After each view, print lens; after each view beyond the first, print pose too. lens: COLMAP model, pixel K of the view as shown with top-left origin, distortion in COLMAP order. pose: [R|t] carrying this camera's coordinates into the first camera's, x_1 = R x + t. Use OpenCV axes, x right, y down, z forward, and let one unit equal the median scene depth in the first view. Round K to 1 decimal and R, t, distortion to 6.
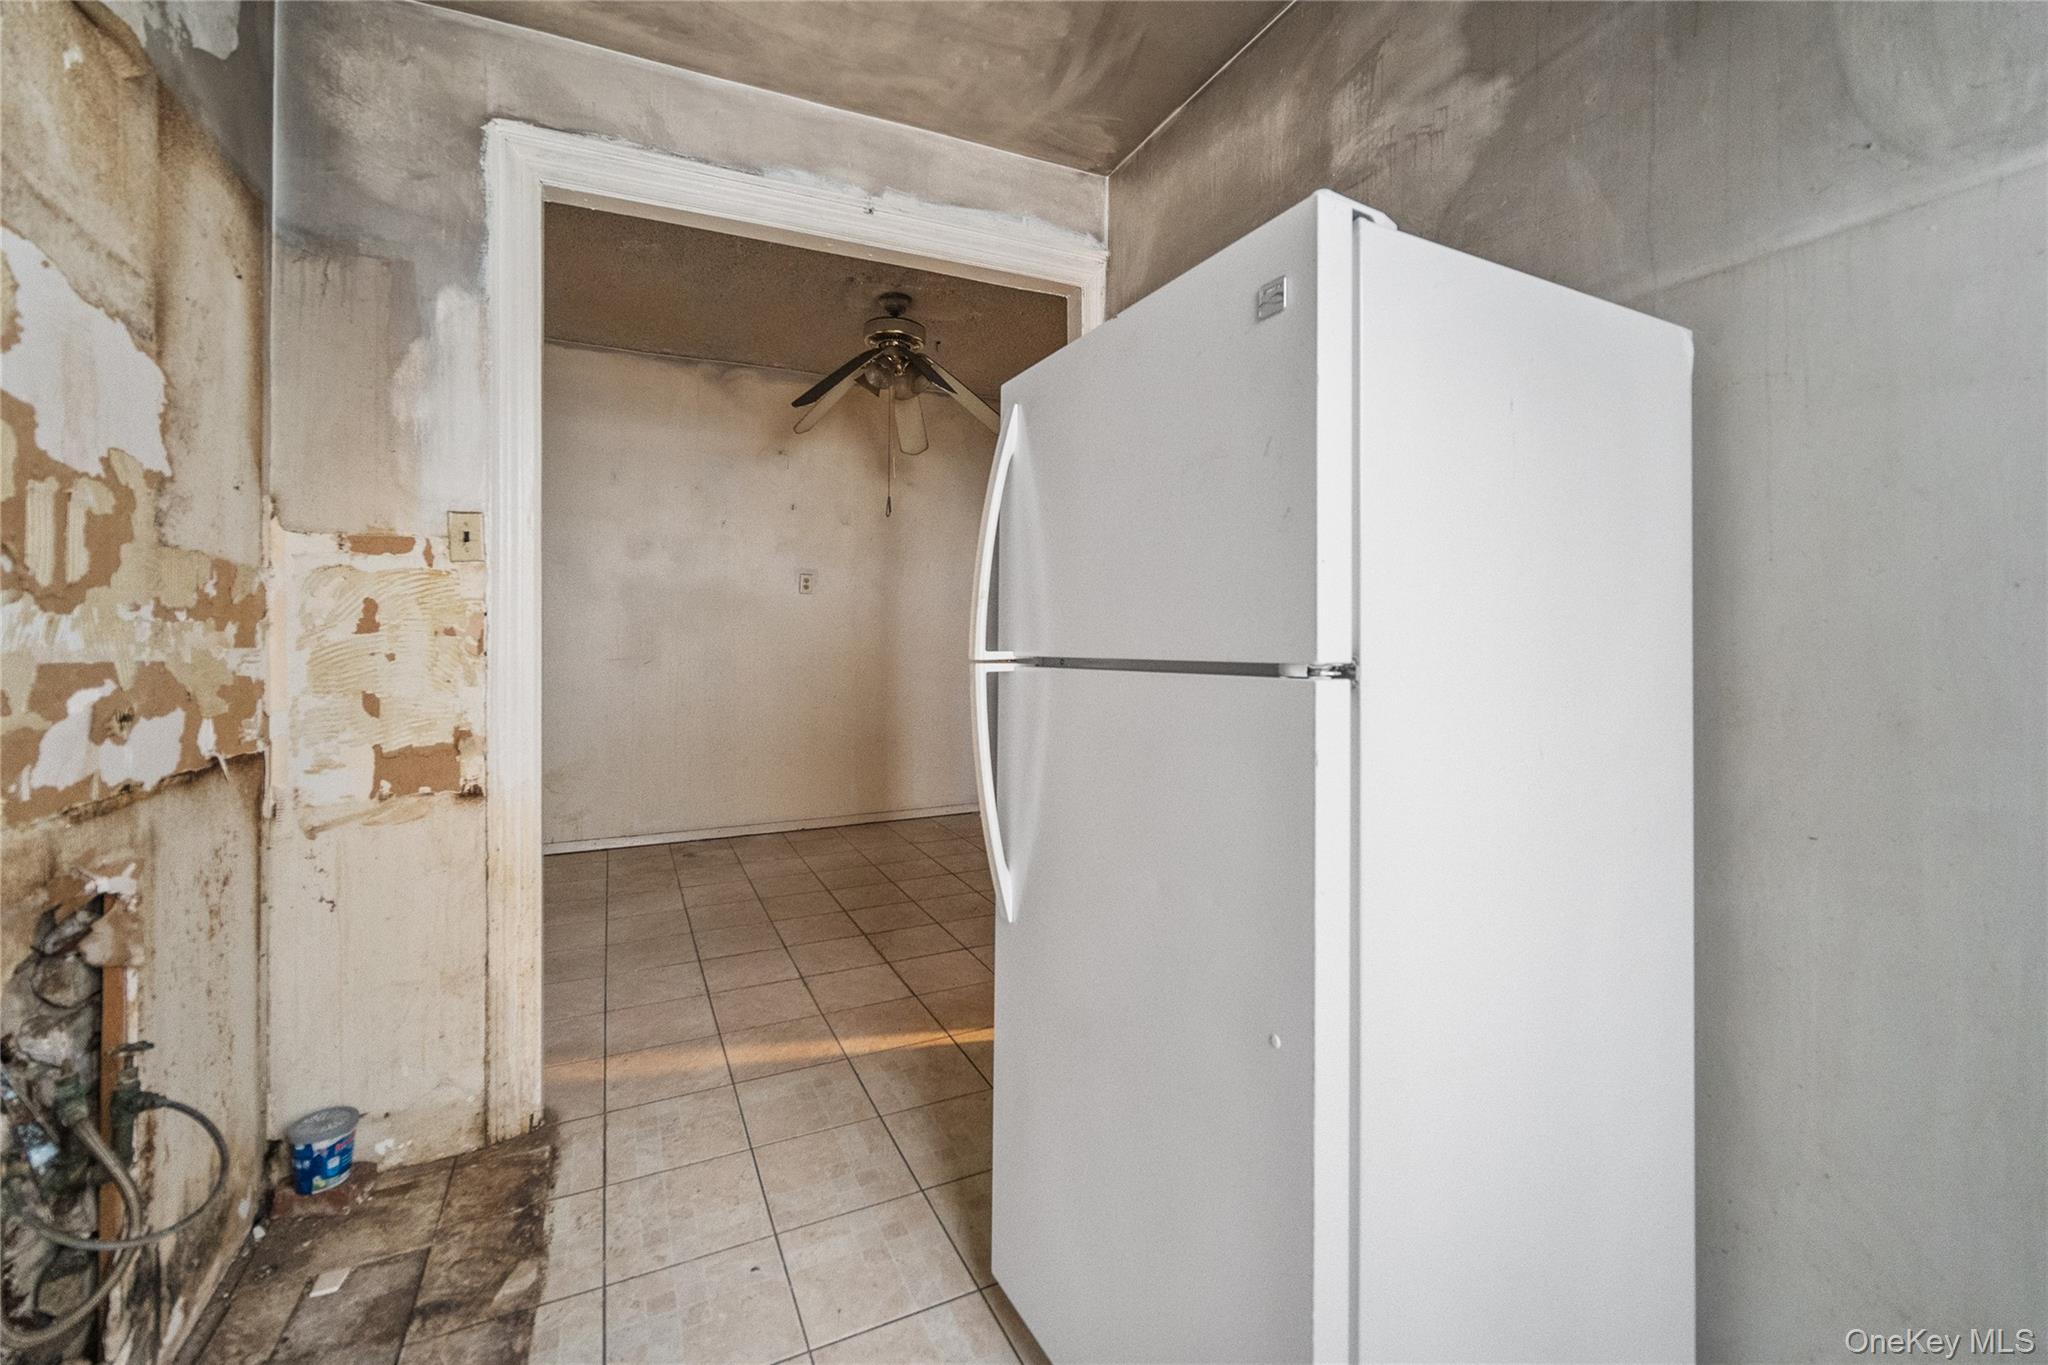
lens RADIAL K [[851.8, 0, 1005.6], [0, 851.8, 628.1], [0, 0, 1]] dist [0.001665, 0.000147]
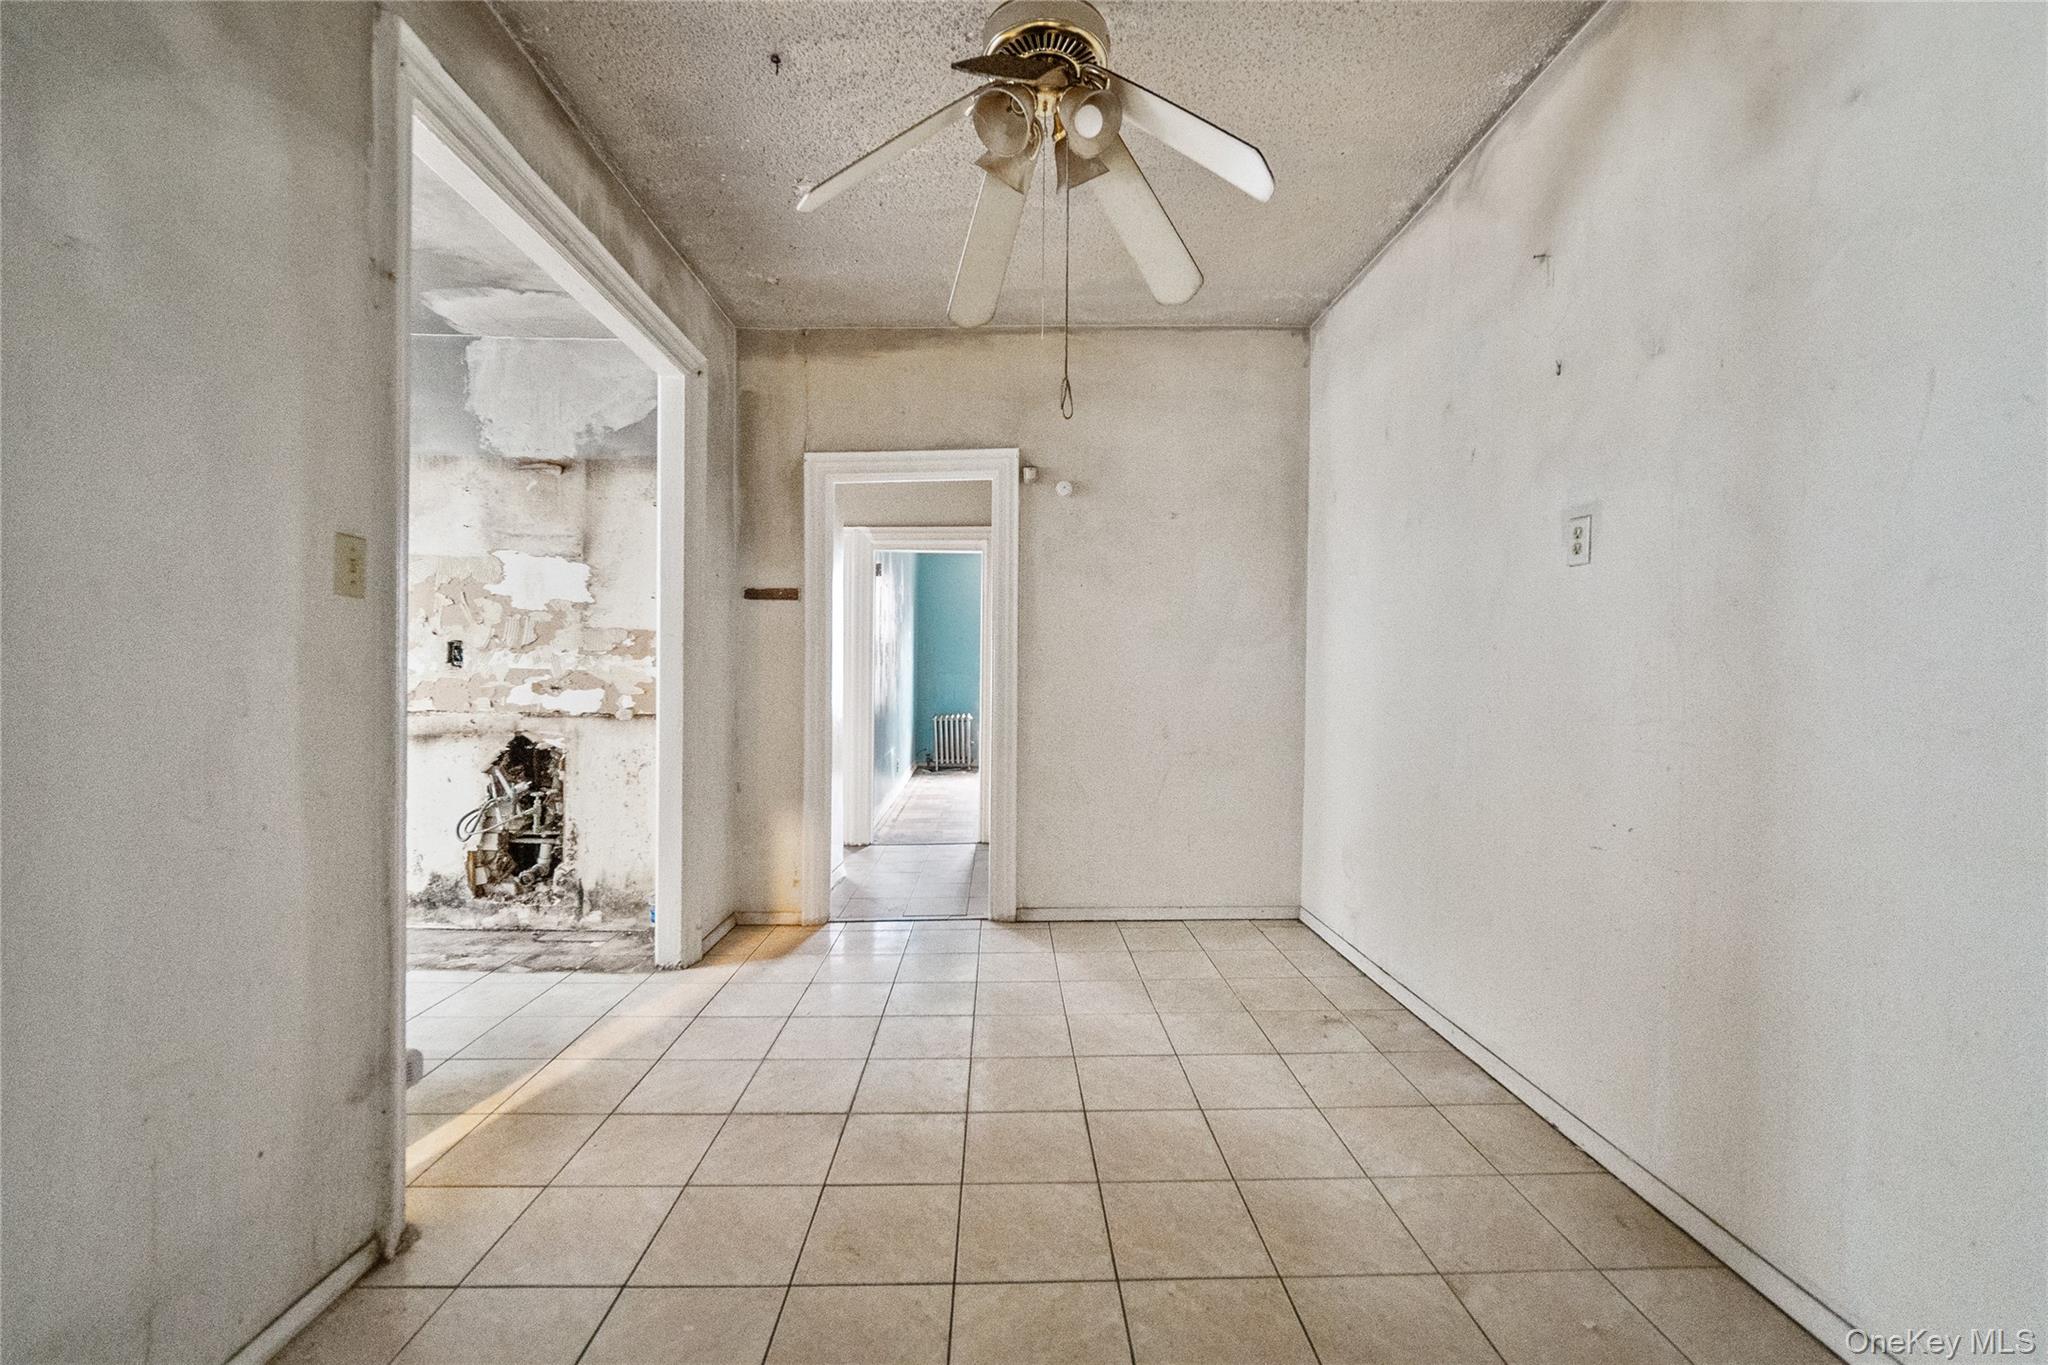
lens RADIAL K [[836.0, 0, 1006.9], [0, 836.0, 678.3], [0, 0, 1]] dist [-0.000207, -0.000060]
pose [[-0.418565, -0.000363, -0.908187, 0.787985], [-0.004520, 0.999988, 0.001684, 0.046896], [0.908176, 0.004810, -0.418562, 2.951875]]
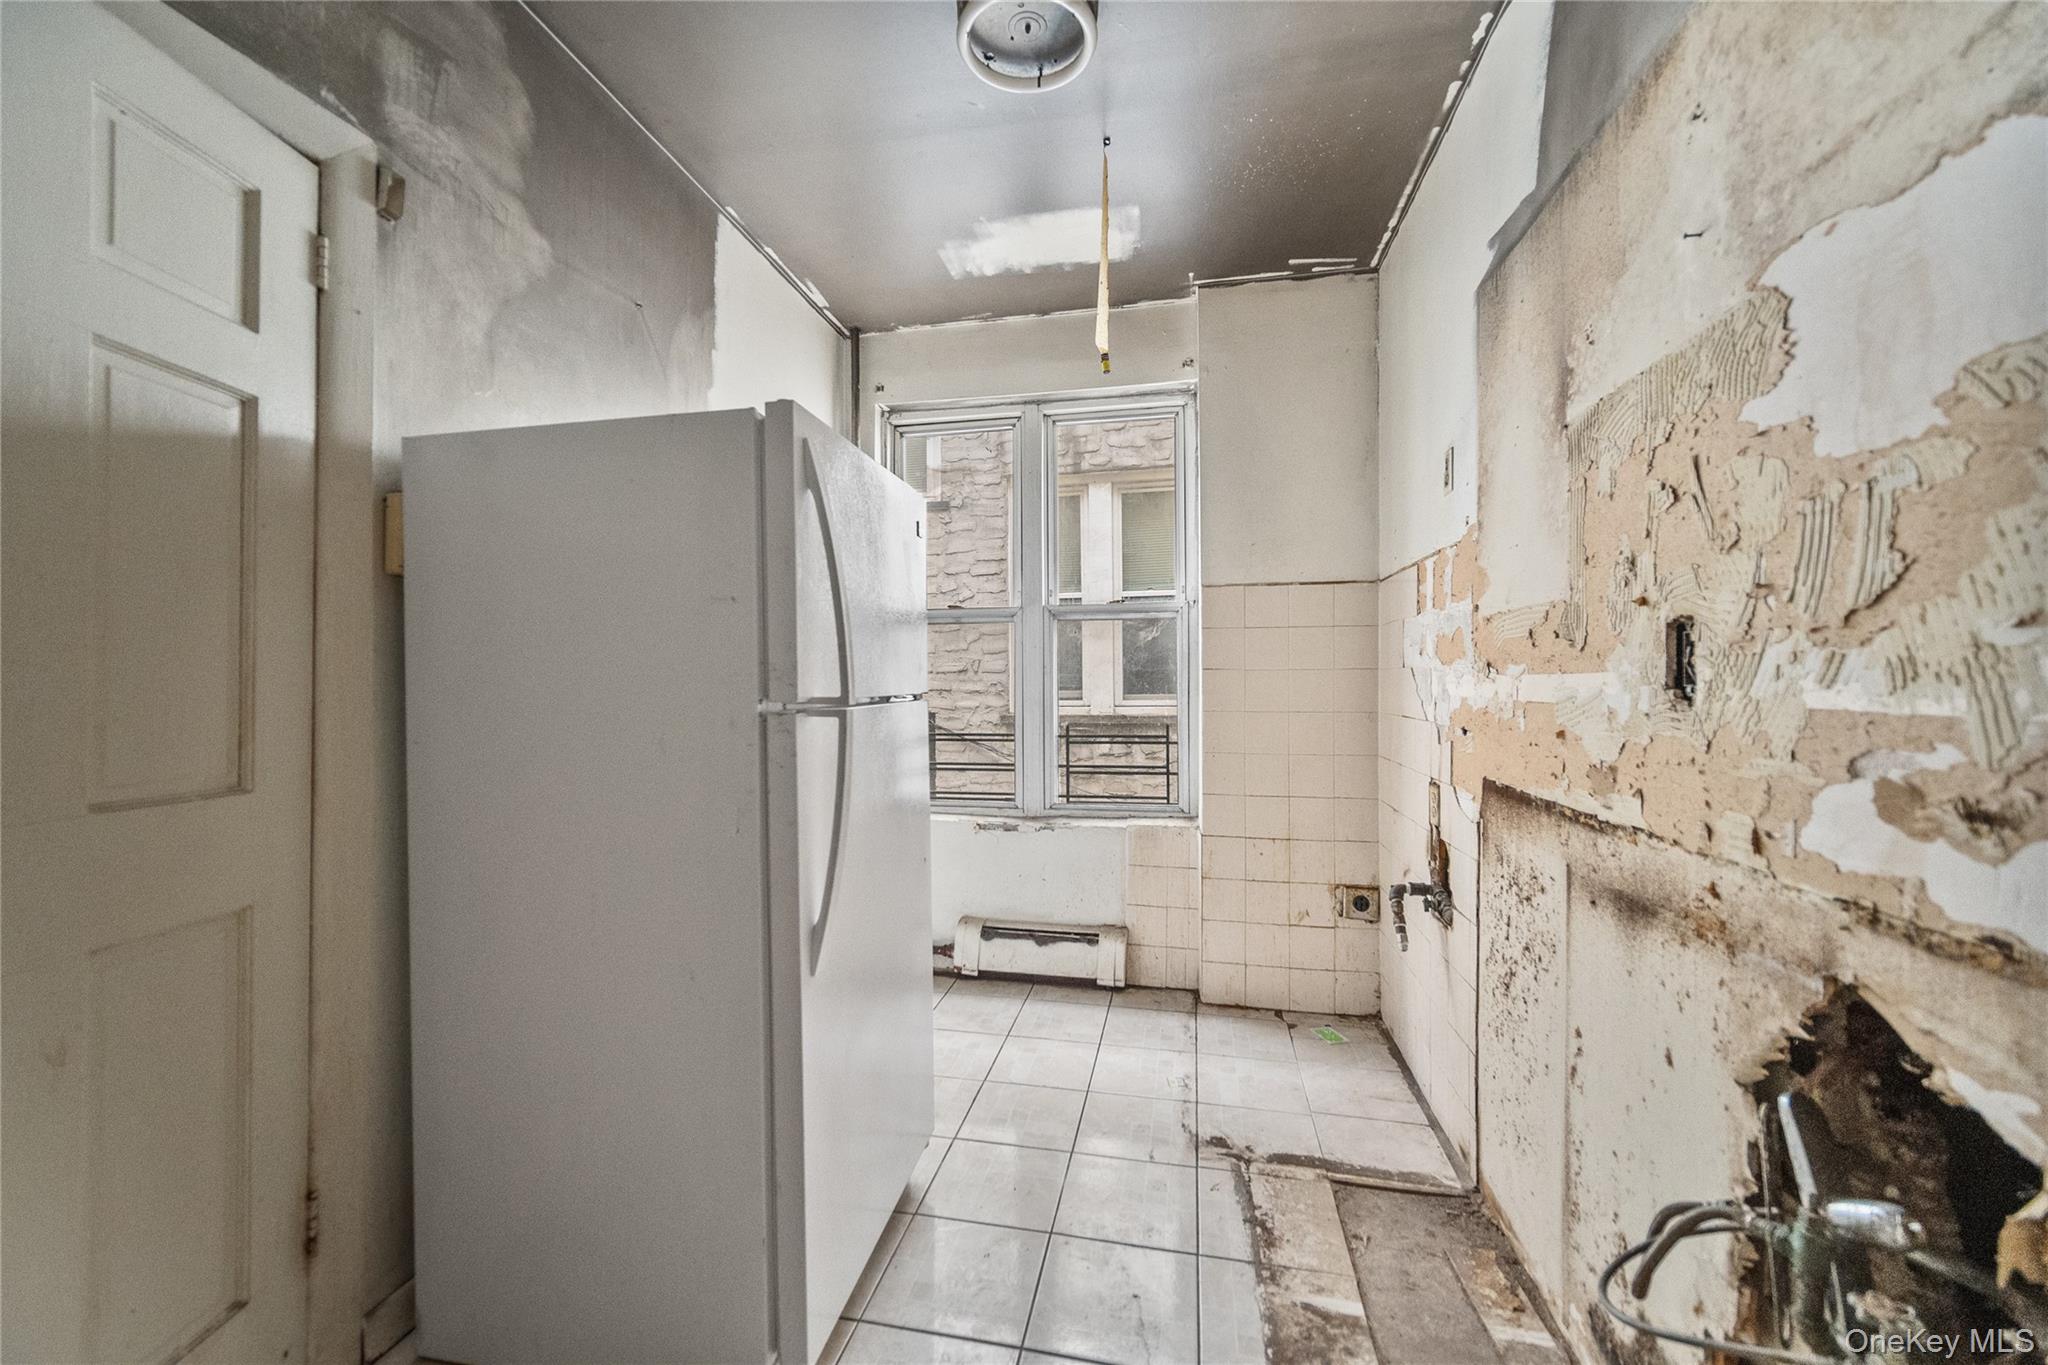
lens RADIAL K [[813.8, 0, 1023.4], [0, 813.8, 687.0], [0, 0, 1]] dist [0.000667, -0.000164]
pose [[-0.801866, -0.000222, 0.597504, -0.672616], [-0.003787, 0.999982, -0.004710, 0.017857], [-0.597492, -0.006040, -0.801852, 1.464769]]
